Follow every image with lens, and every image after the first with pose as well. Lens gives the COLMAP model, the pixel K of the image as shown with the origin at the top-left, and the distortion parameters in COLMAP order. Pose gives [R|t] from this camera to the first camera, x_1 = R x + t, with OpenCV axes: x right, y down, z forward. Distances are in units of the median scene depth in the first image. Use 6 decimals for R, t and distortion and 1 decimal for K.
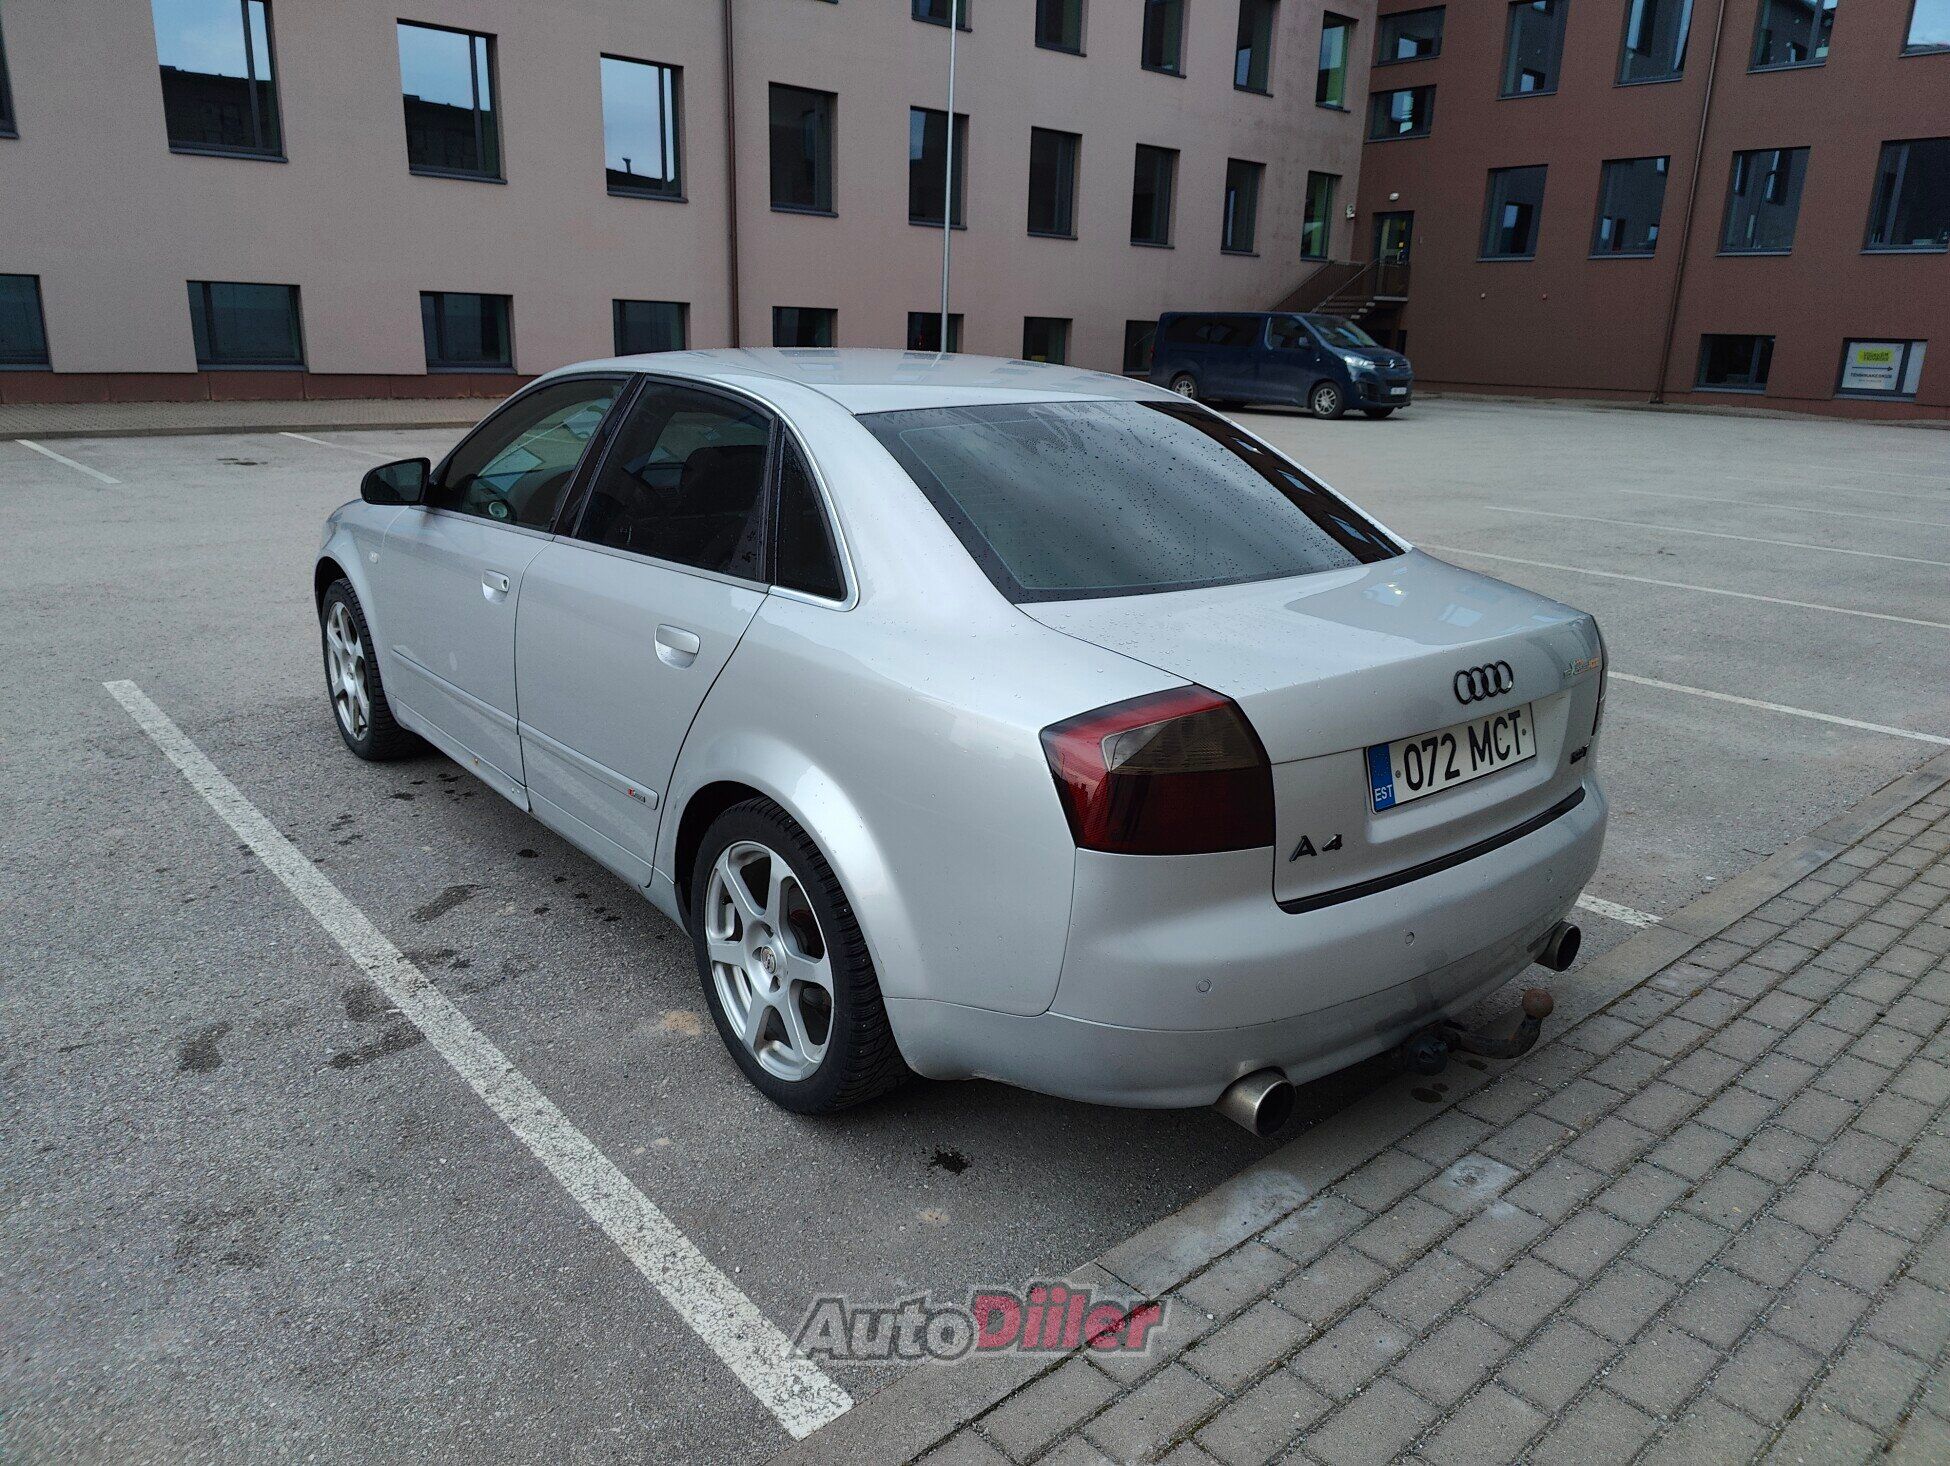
lens RADIAL K [[1353.7, 0, 973.5], [0, 1353.7, 729.0], [0, 0, 1]] dist [0.043259, -0.045870]
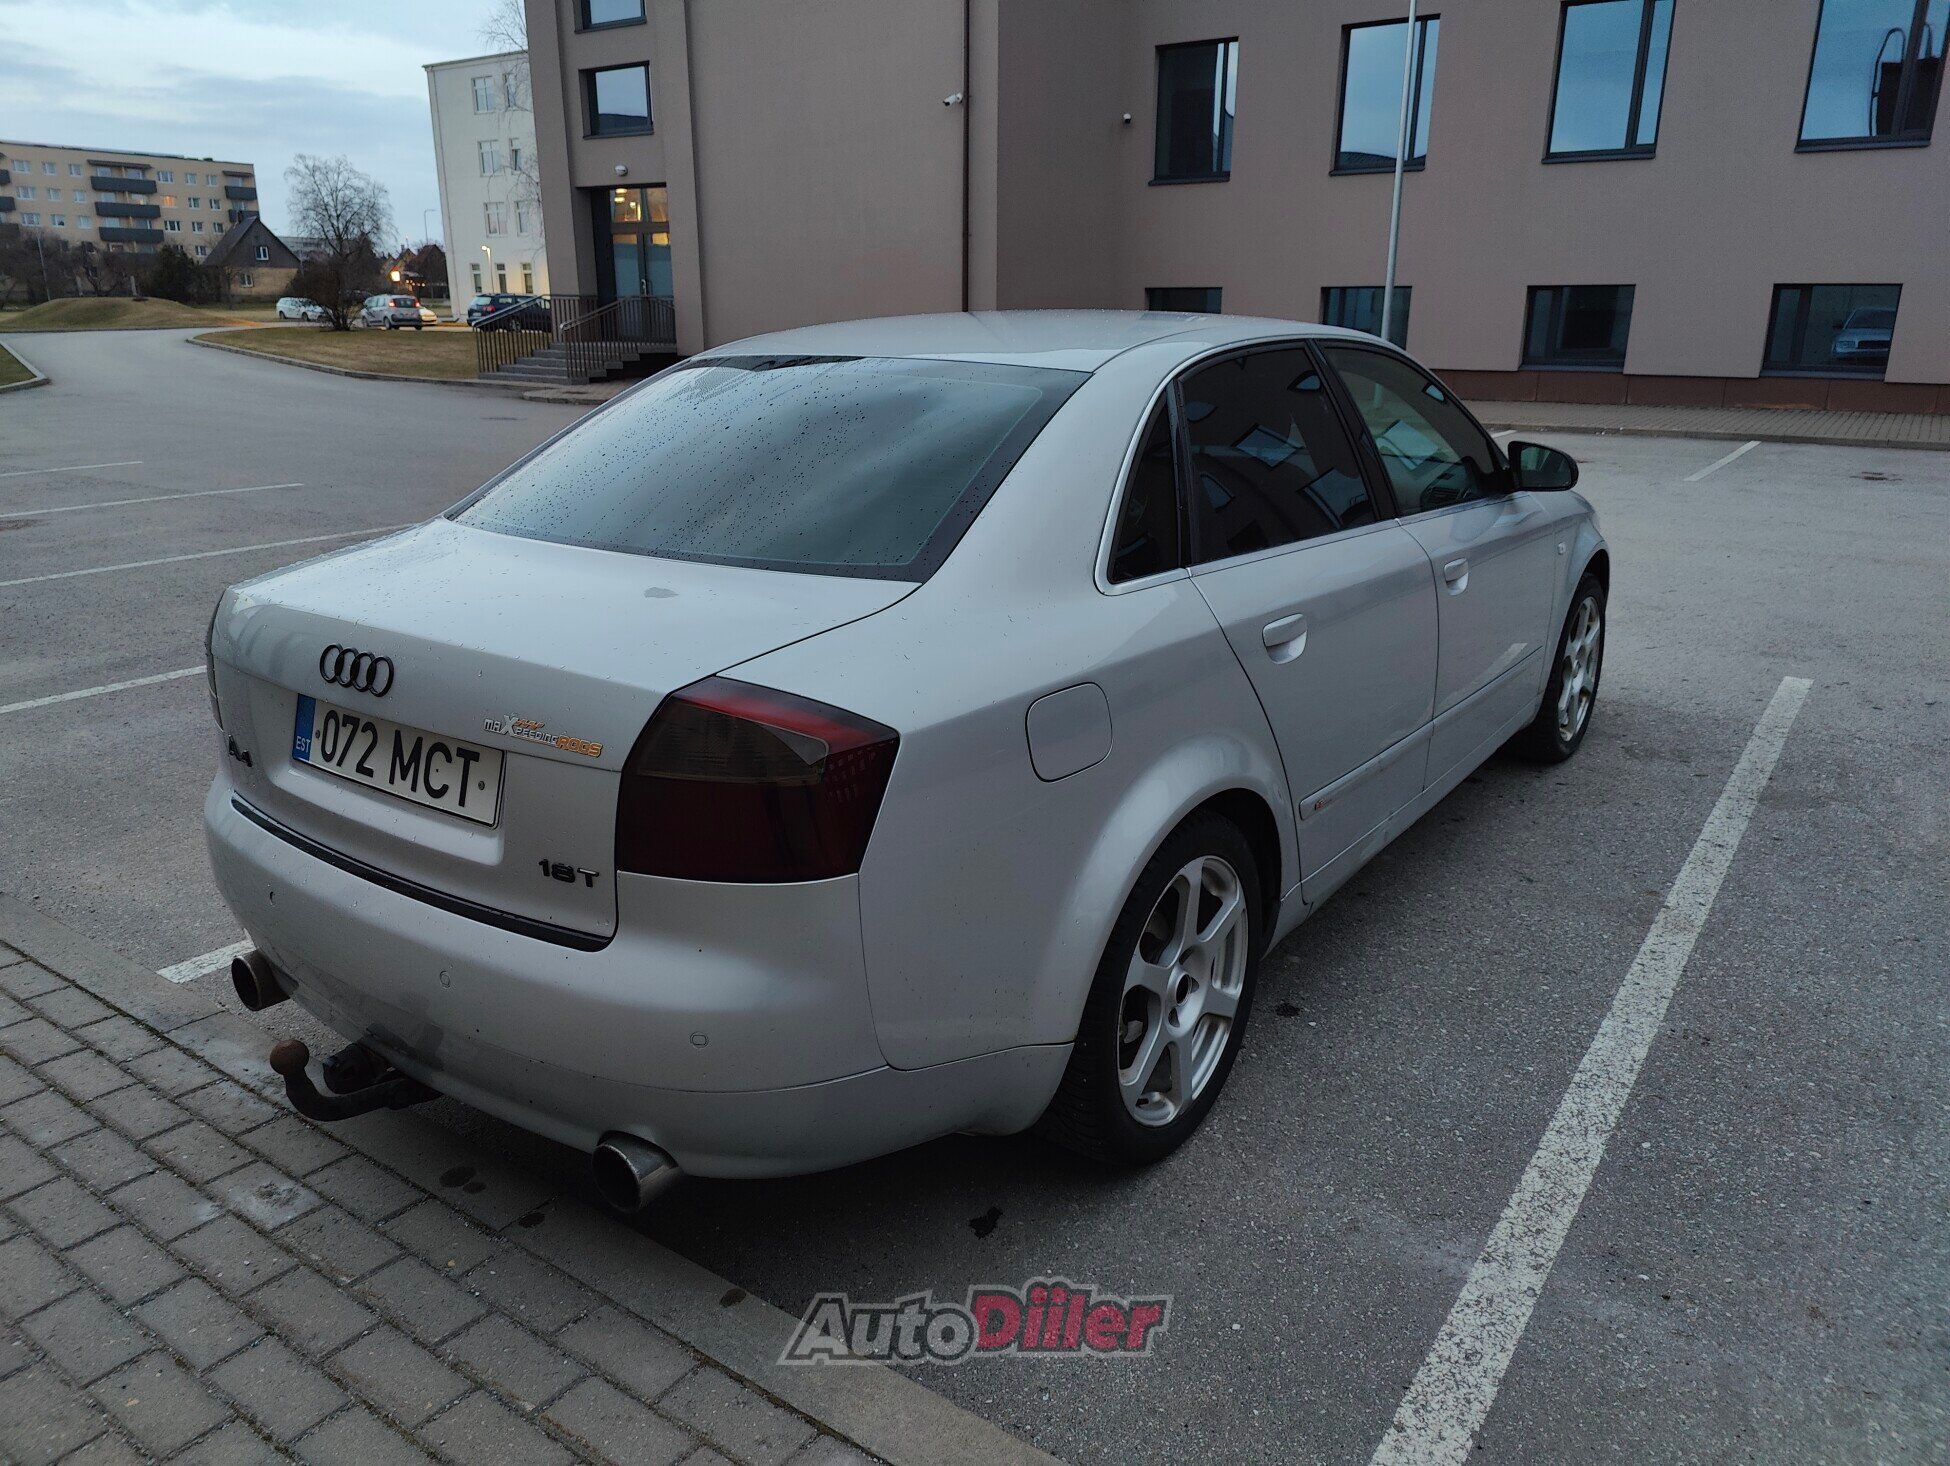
lens RADIAL K [[1353.7, 0, 979.3], [0, 1353.7, 730.3], [0, 0, 1]] dist [0.043259, -0.045870]
pose [[0.244988, 0.263866, -0.932929, 1.108852], [-0.278625, 0.940822, 0.192931, -0.235427], [0.928627, 0.212672, 0.304010, 0.978201]]
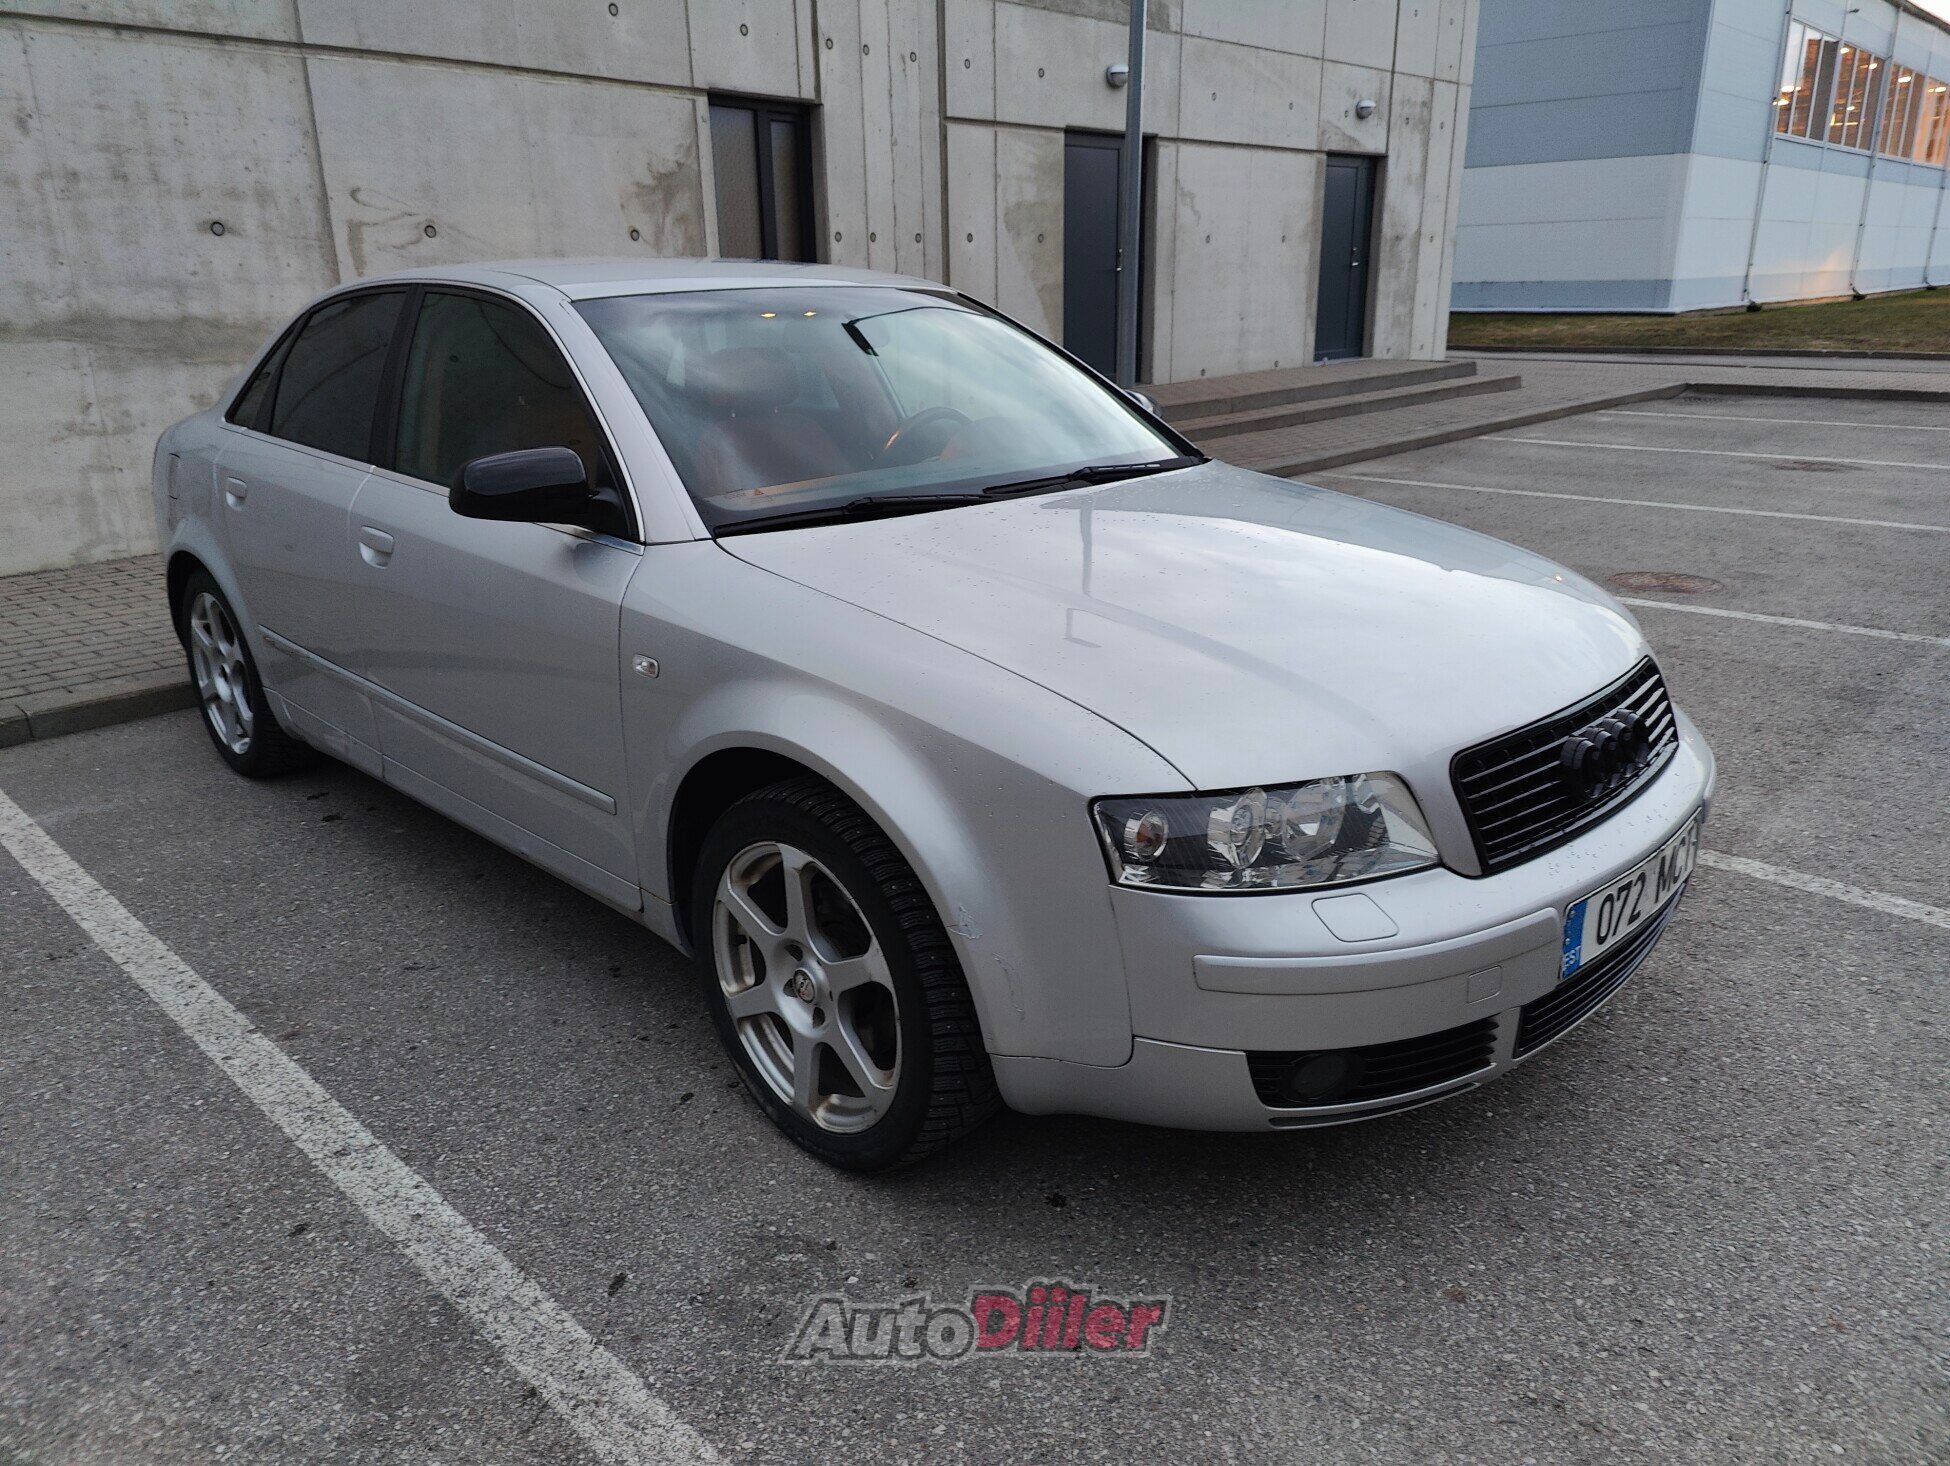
lens RADIAL K [[1353.7, 0, 961.3], [0, 1353.7, 727.7], [0, 0, 1]] dist [0.043259, -0.045870]
pose [[-0.995990, 0.019109, -0.087395, -0.317363], [-0.034703, 0.817893, 0.574322, -0.778065], [0.082455, 0.575052, -0.813951, 2.727996]]
